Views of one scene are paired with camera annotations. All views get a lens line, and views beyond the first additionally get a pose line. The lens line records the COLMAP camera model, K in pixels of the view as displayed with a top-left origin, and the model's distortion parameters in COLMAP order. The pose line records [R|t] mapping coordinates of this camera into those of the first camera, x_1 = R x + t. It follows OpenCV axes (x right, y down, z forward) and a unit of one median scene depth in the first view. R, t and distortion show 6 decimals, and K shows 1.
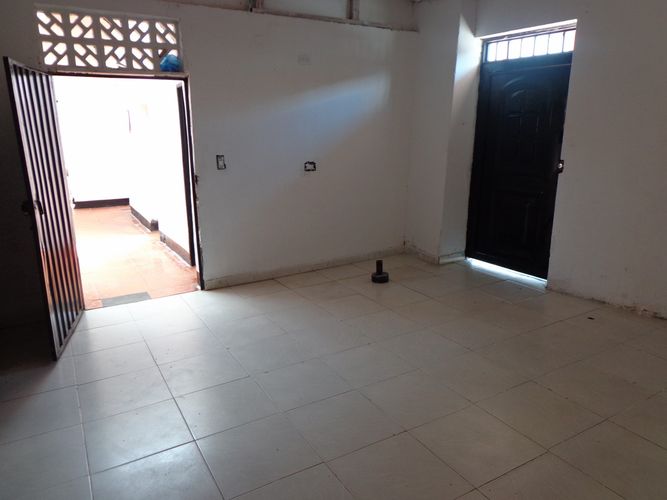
lens RADIAL K [[488.3, 0, 331.2], [0, 488.3, 250.7], [0, 0, 1]] dist [0.009274, 0.013210]
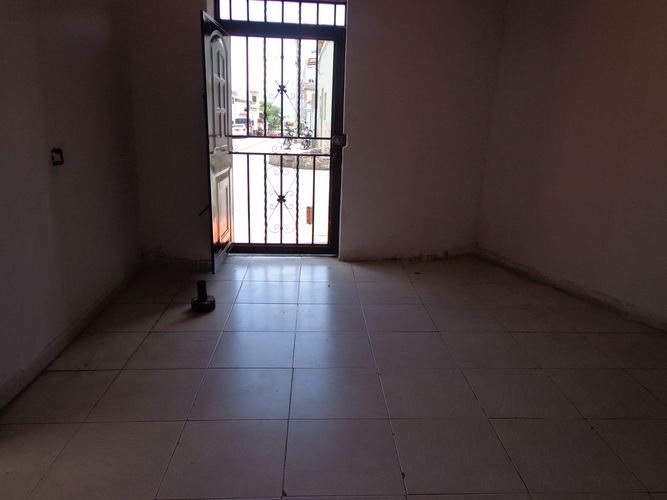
lens RADIAL K [[488.3, 0, 331.2], [0, 488.3, 250.7], [0, 0, 1]] dist [0.009274, 0.013210]
pose [[0.483543, -0.218863, 0.847517, -0.474030], [0.199530, 0.970305, 0.136732, -0.098368], [-0.852276, 0.102990, 0.512854, 0.545247]]
